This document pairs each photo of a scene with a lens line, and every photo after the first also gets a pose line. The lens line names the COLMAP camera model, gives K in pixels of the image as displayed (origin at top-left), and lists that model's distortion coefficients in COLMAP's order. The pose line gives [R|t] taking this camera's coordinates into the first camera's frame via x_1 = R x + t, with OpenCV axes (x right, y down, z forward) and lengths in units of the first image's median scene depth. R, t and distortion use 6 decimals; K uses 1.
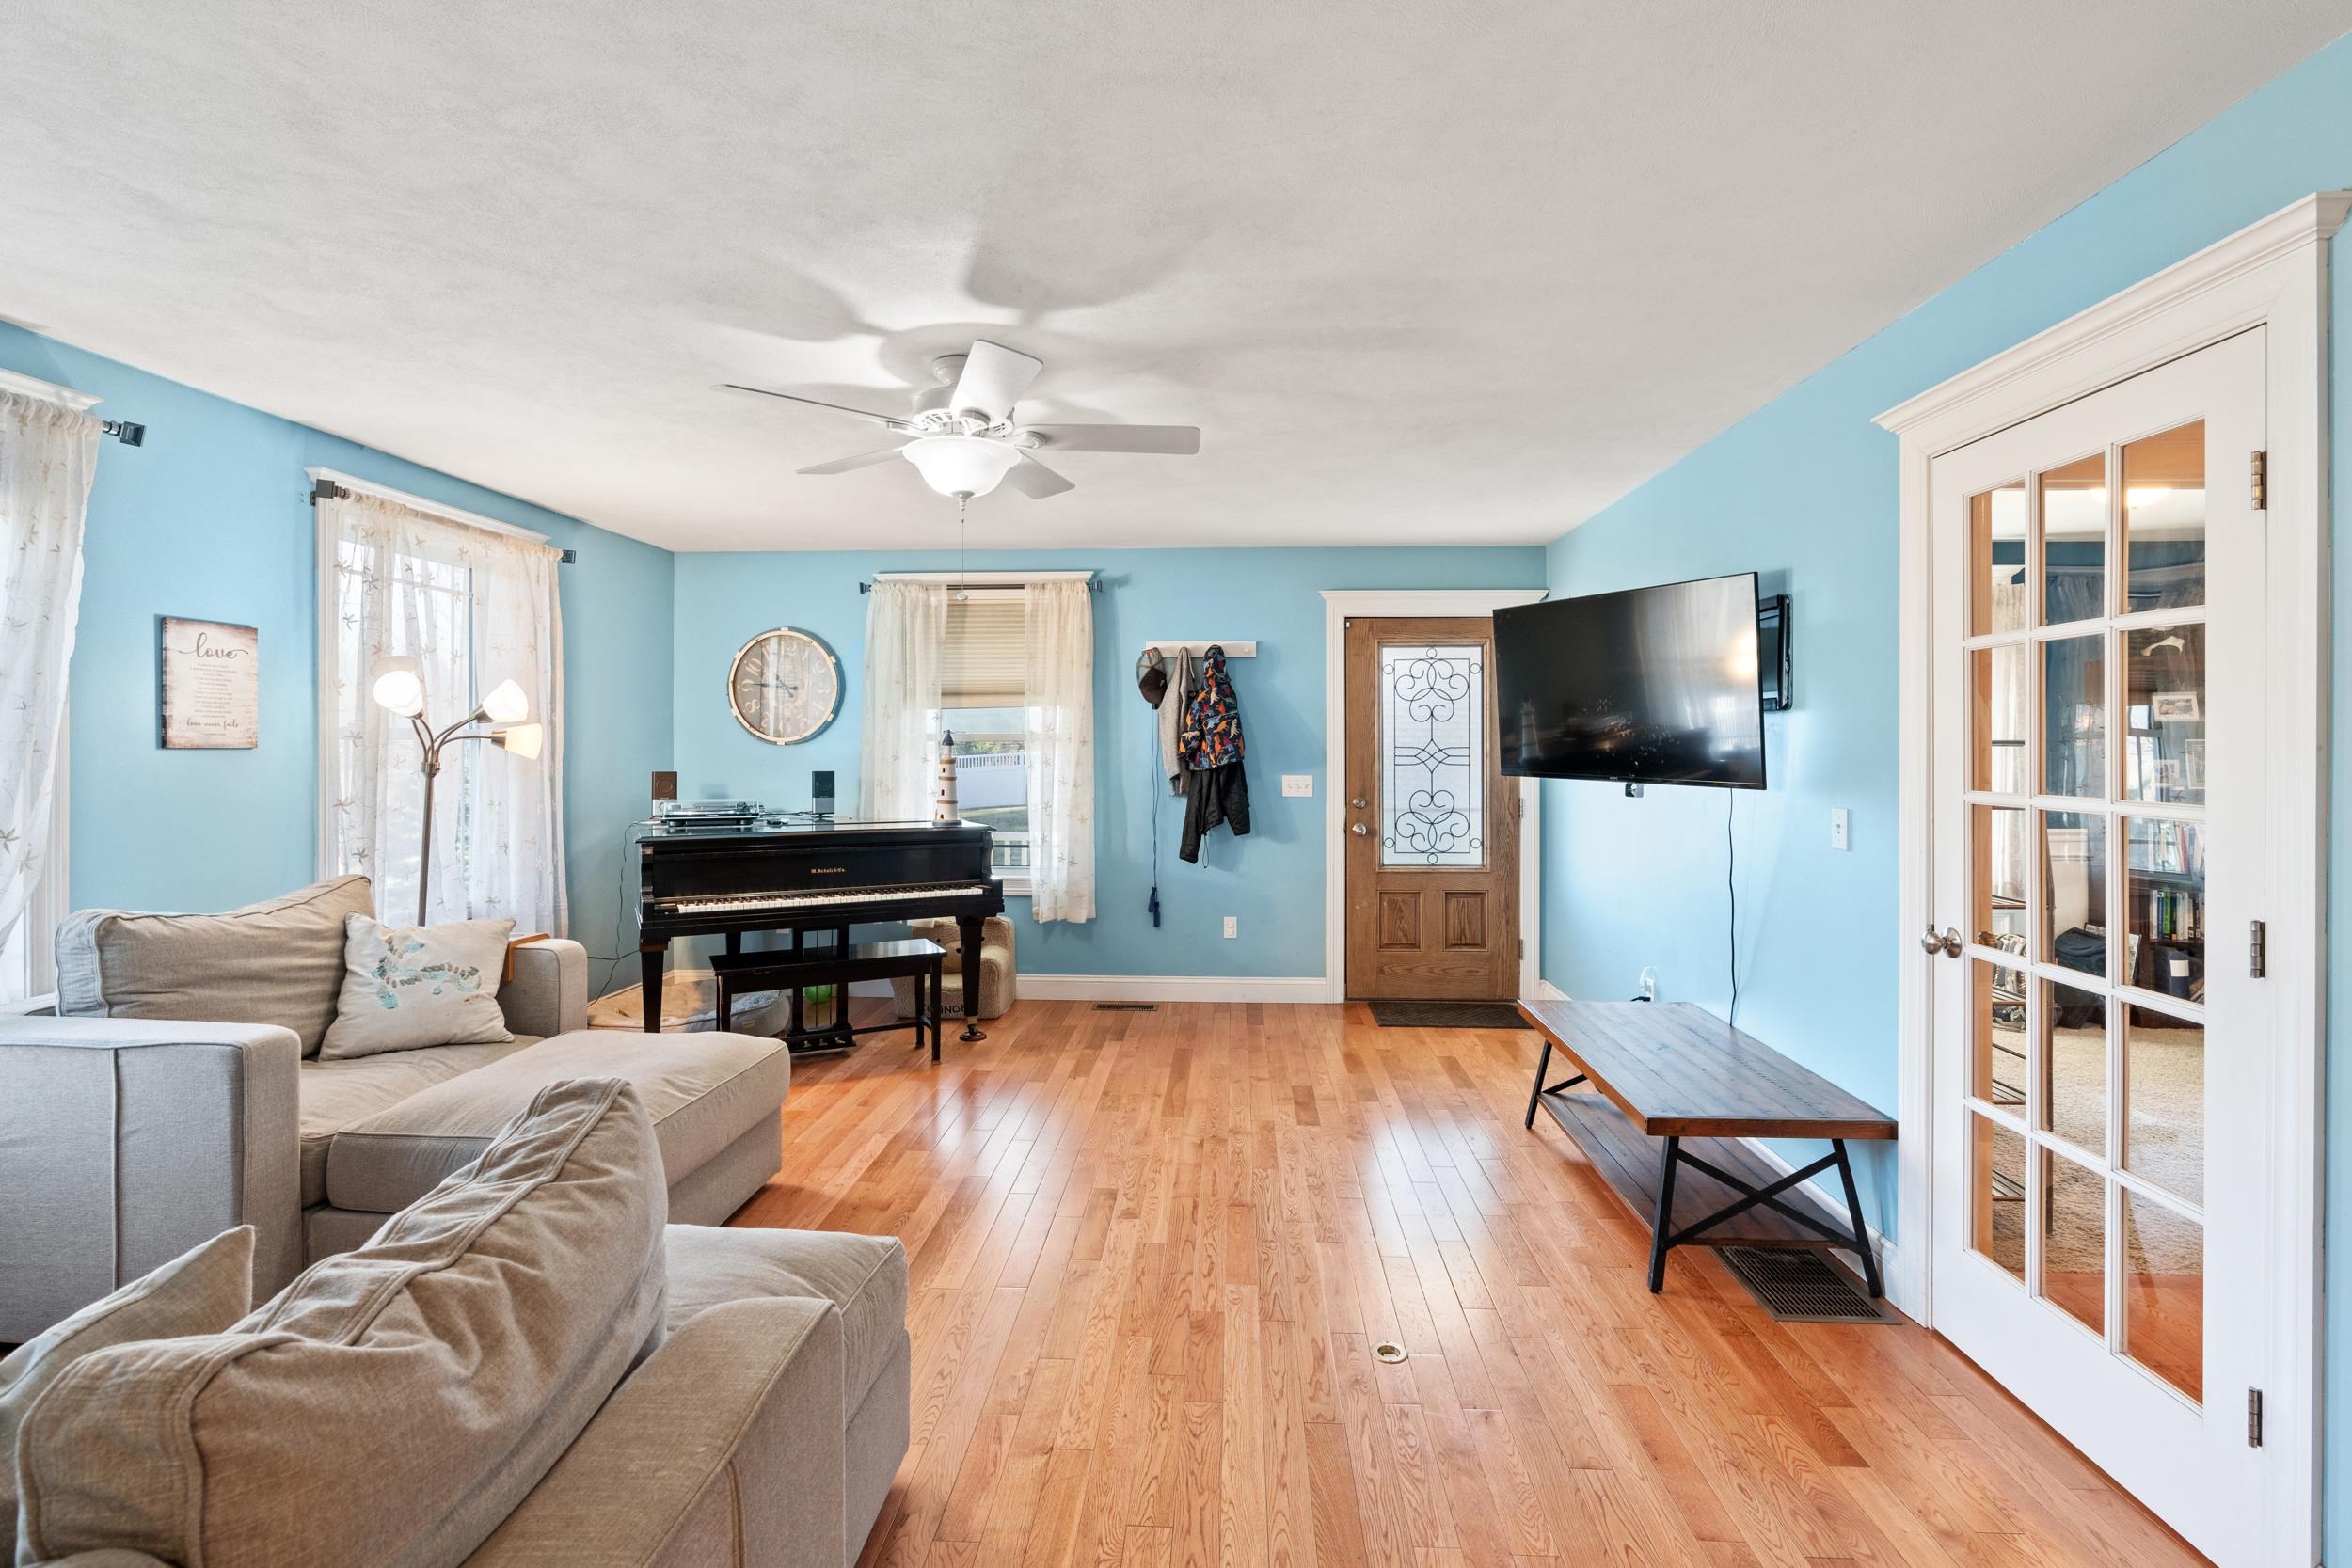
lens RADIAL K [[1074.5, 0, 1183.9], [0, 1074.5, 740.5], [0, 0, 1]] dist [-0.007414, 0.002614]
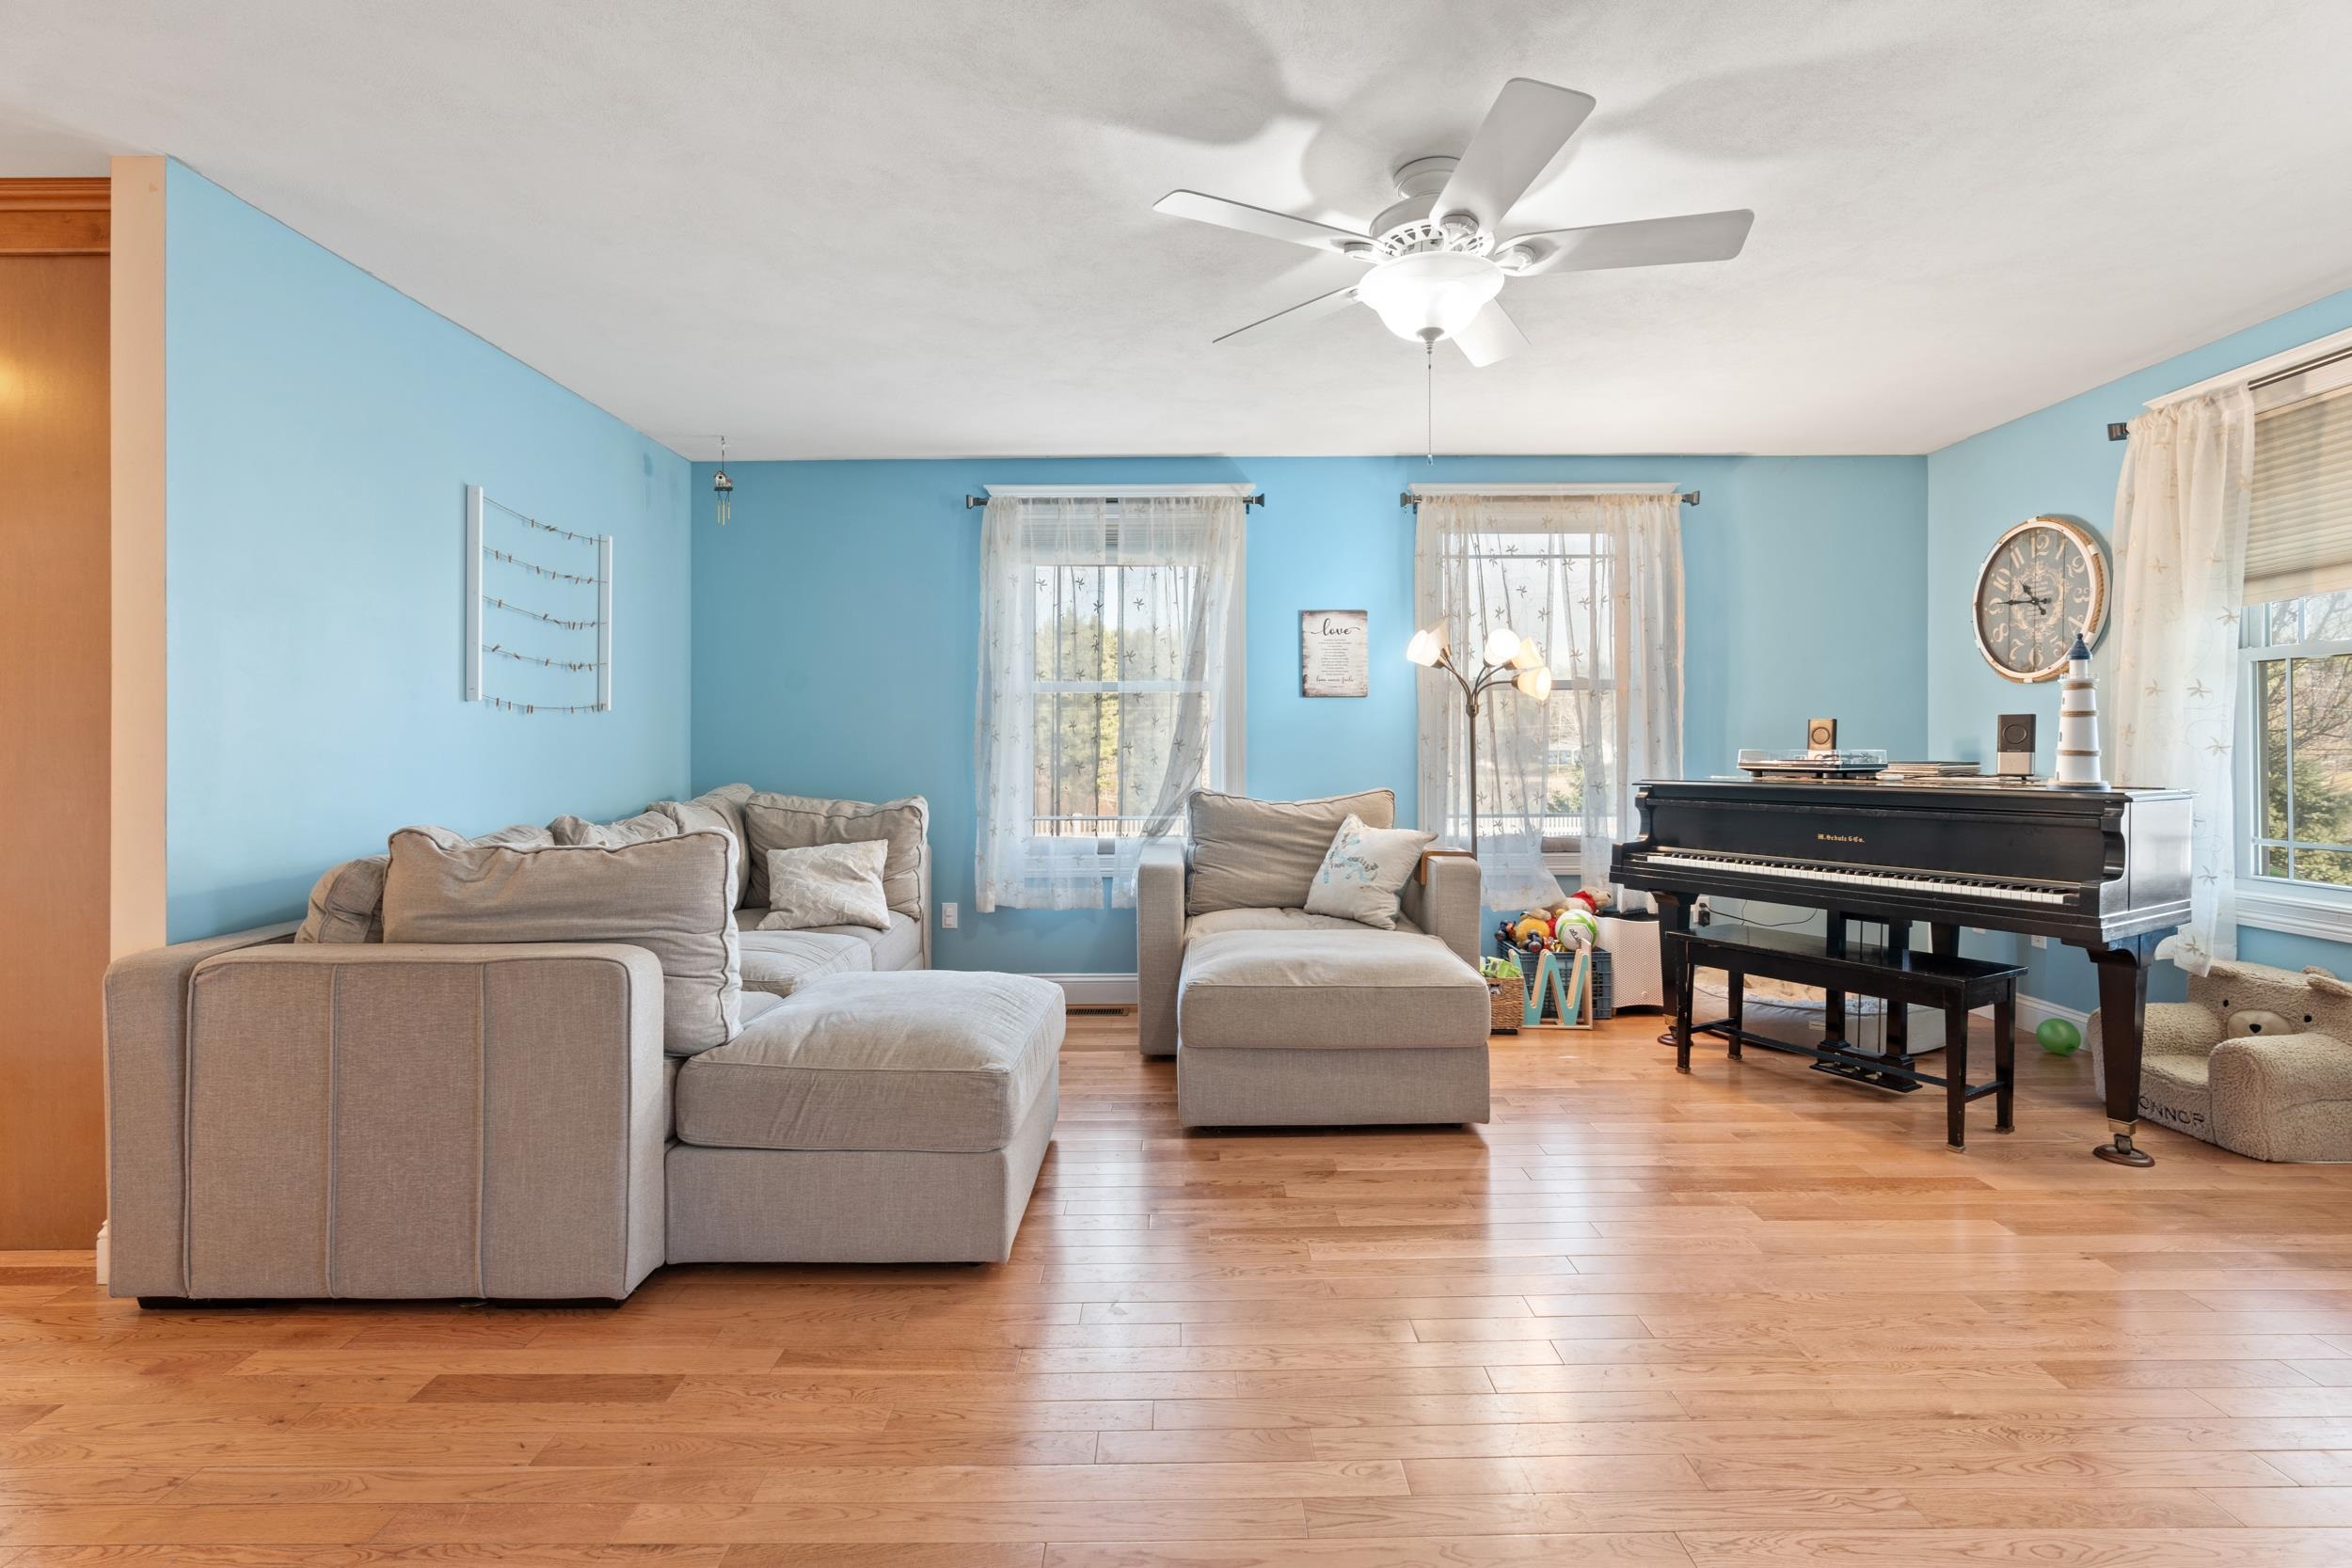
lens RADIAL K [[1074.5, 0, 1184.7], [0, 1074.5, 743.7], [0, 0, 1]] dist [-0.007414, 0.002614]
pose [[0.048027, -0.005429, -0.998831, 0.483184], [0.008380, 0.999952, -0.005032, 0.067735], [0.998811, -0.008128, 0.048070, 0.623810]]
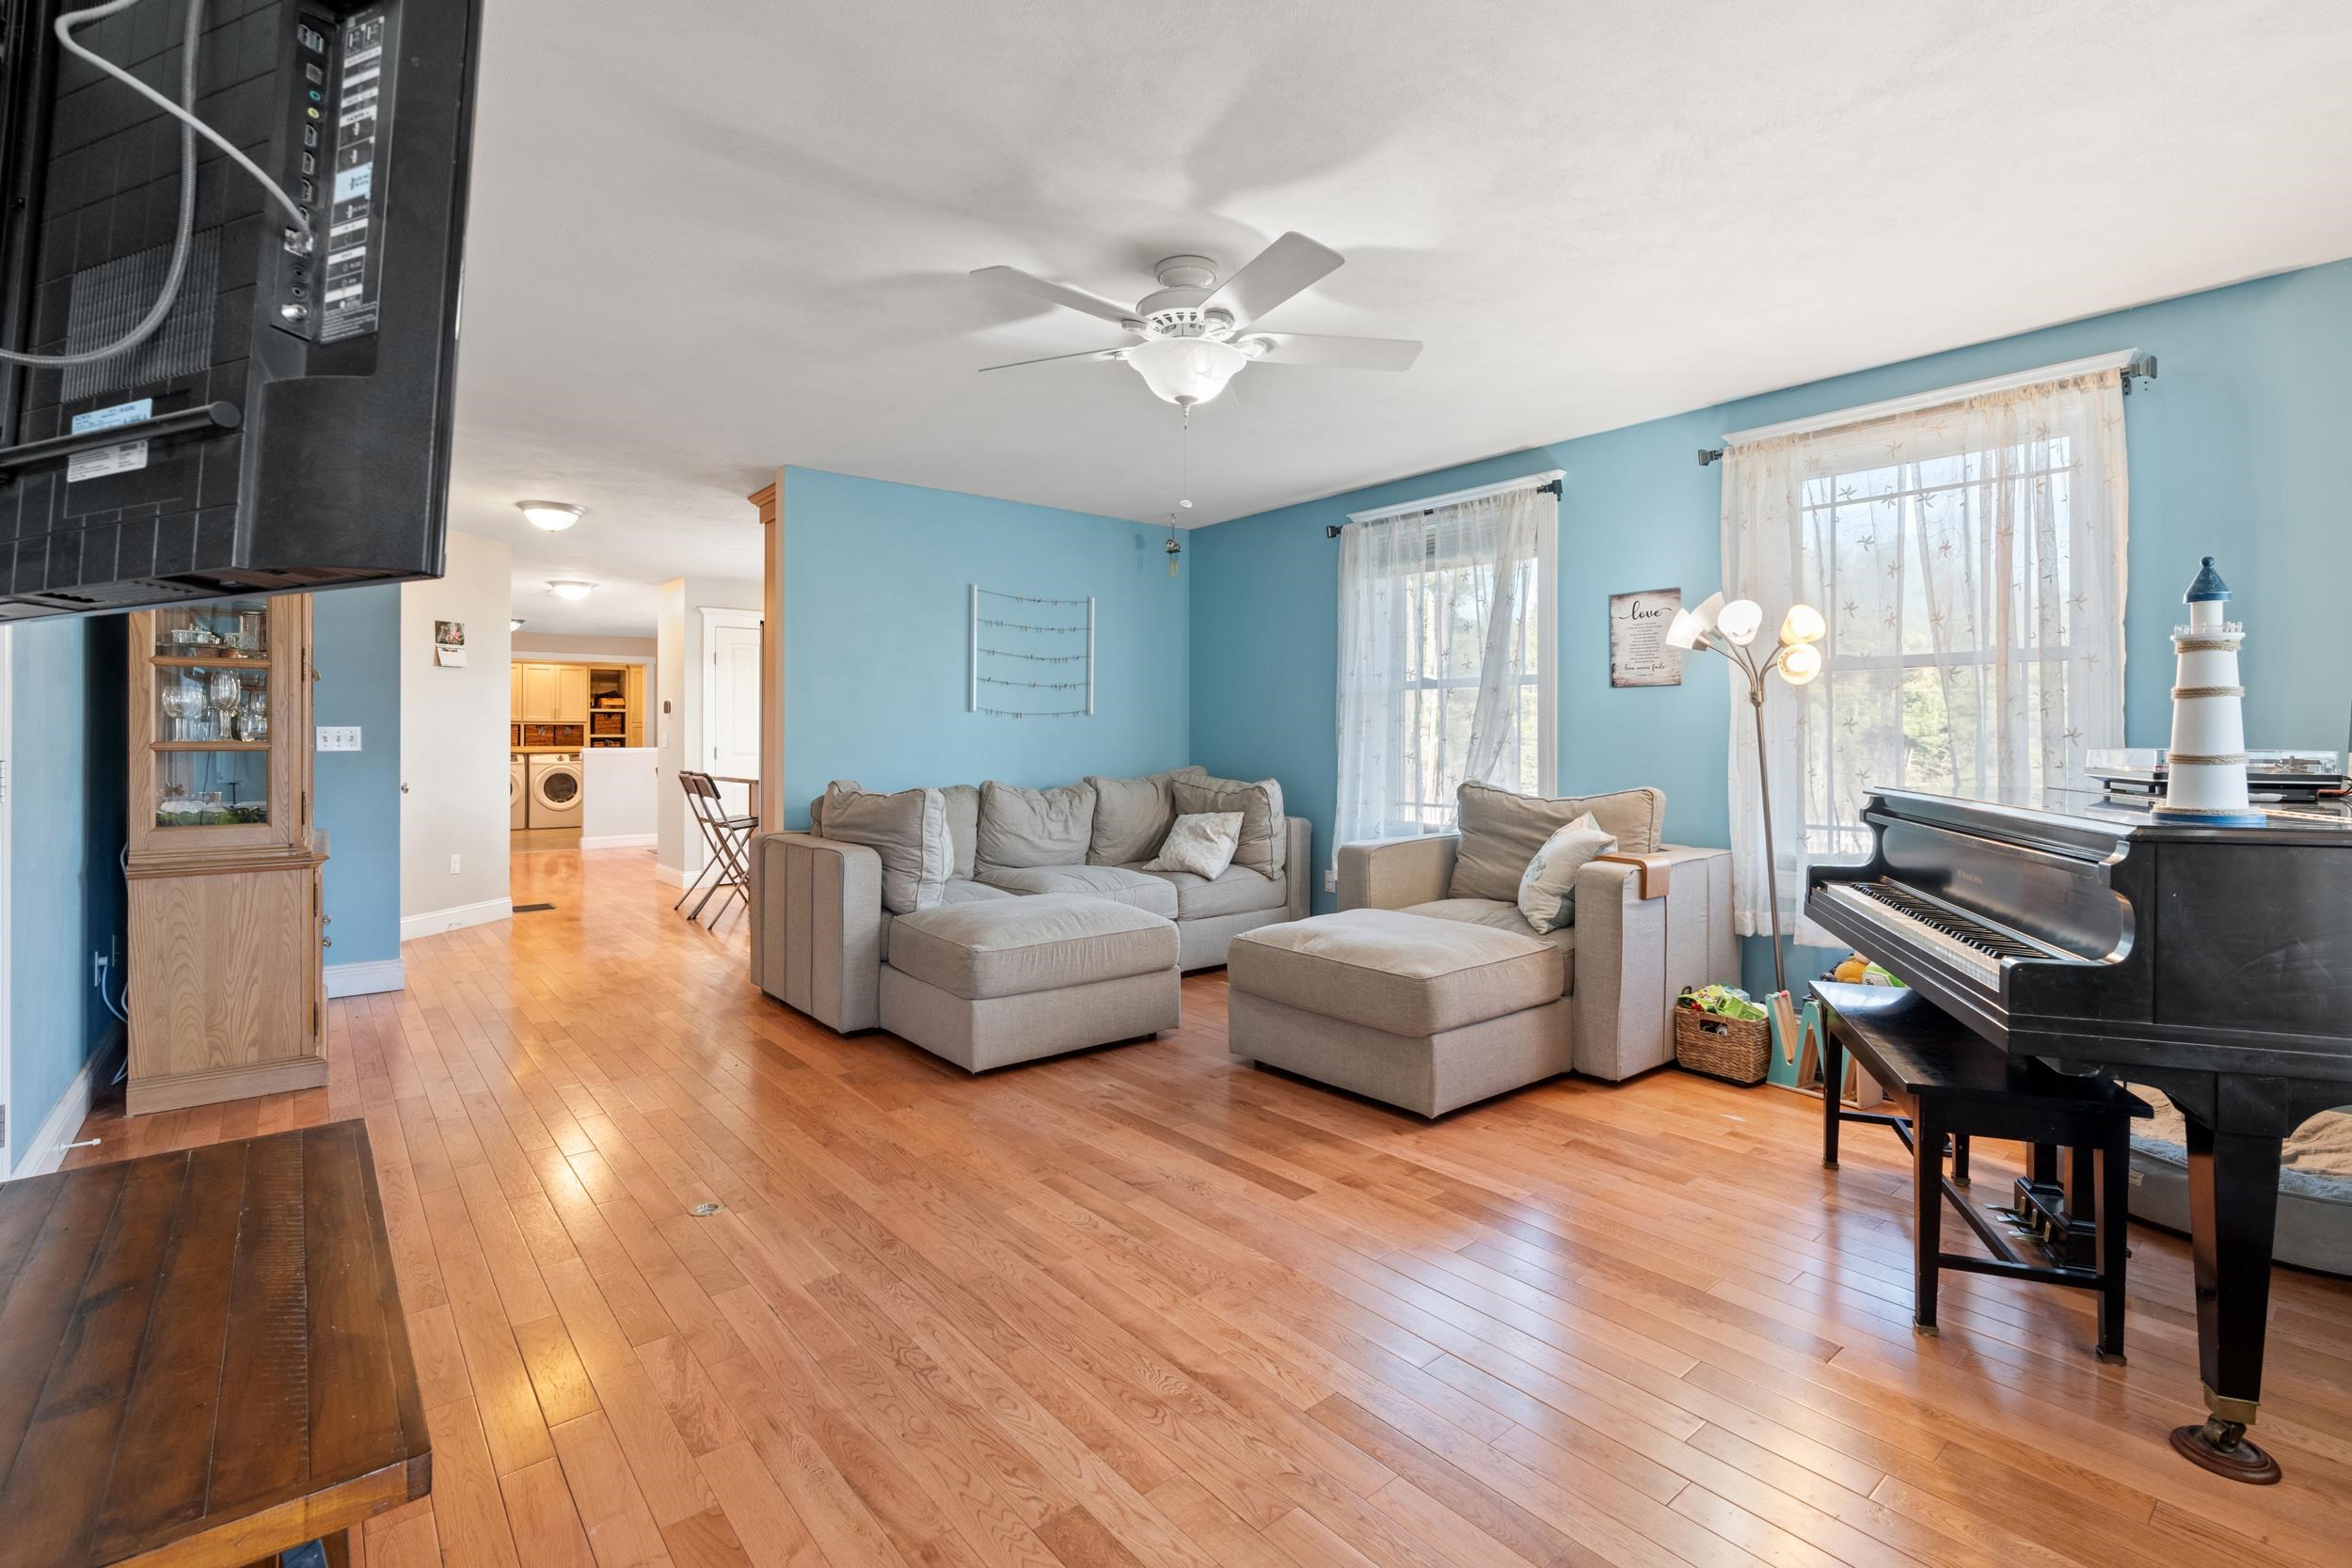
lens RADIAL K [[1074.5, 0, 1173.9], [0, 1074.5, 729.6], [0, 0, 1]] dist [-0.007414, 0.002614]
pose [[-0.740803, -0.009120, -0.671660, 0.372328], [0.000217, 0.999905, -0.013816, 0.069772], [0.671722, -0.010381, -0.740731, 1.382521]]
